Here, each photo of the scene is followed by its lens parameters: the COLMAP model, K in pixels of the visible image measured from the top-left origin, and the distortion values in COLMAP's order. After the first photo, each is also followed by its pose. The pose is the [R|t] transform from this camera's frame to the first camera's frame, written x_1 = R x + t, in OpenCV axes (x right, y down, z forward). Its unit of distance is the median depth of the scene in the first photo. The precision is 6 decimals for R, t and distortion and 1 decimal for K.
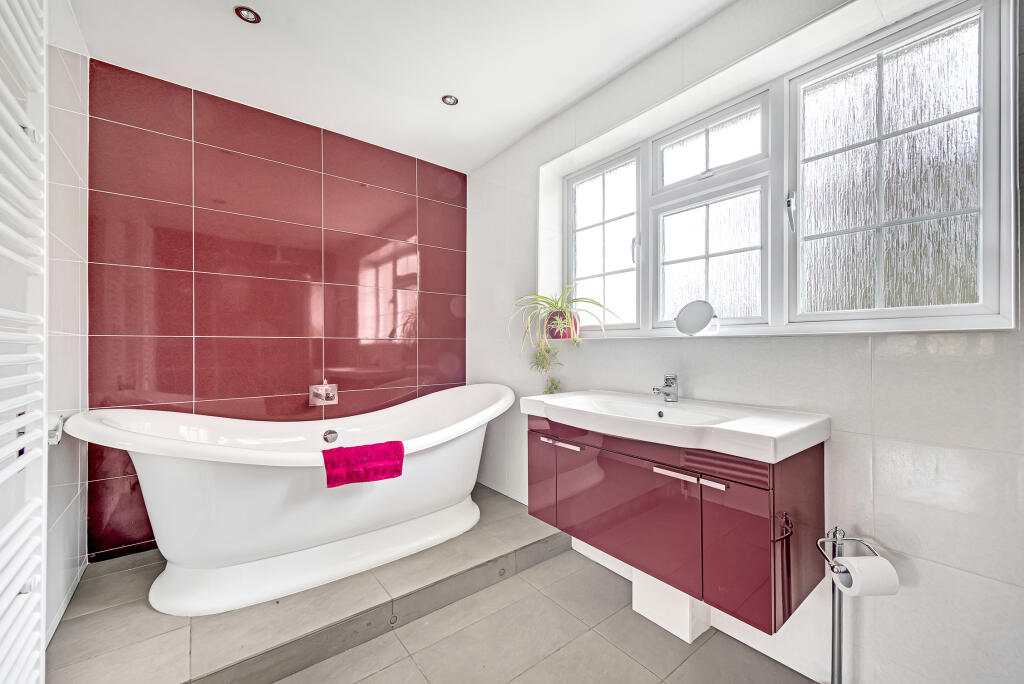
lens RADIAL K [[408.8, 0, 514.9], [0, 408.8, 343.1], [0, 0, 1]] dist [0.023727, -0.000118]
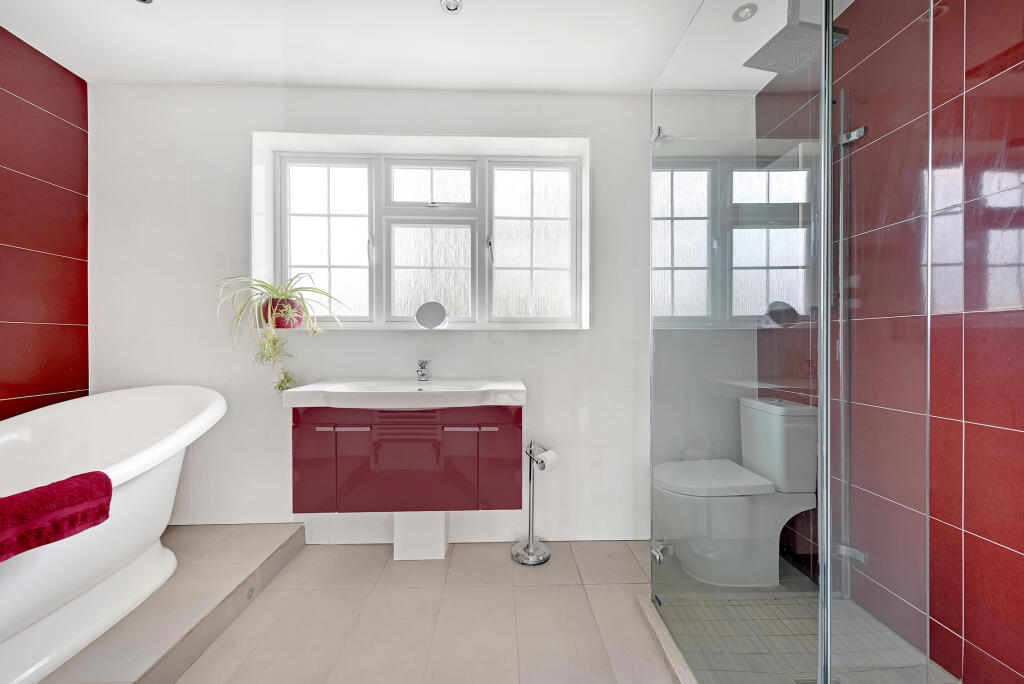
lens RADIAL K [[408.8, 0, 514.9], [0, 408.8, 343.1], [0, 0, 1]] dist [0.023727, -0.000118]
pose [[0.596698, 0.000878, 0.802465, -0.367736], [-0.006937, 0.999968, 0.004065, 0.016695], [-0.802436, -0.007992, 0.596685, 0.026517]]
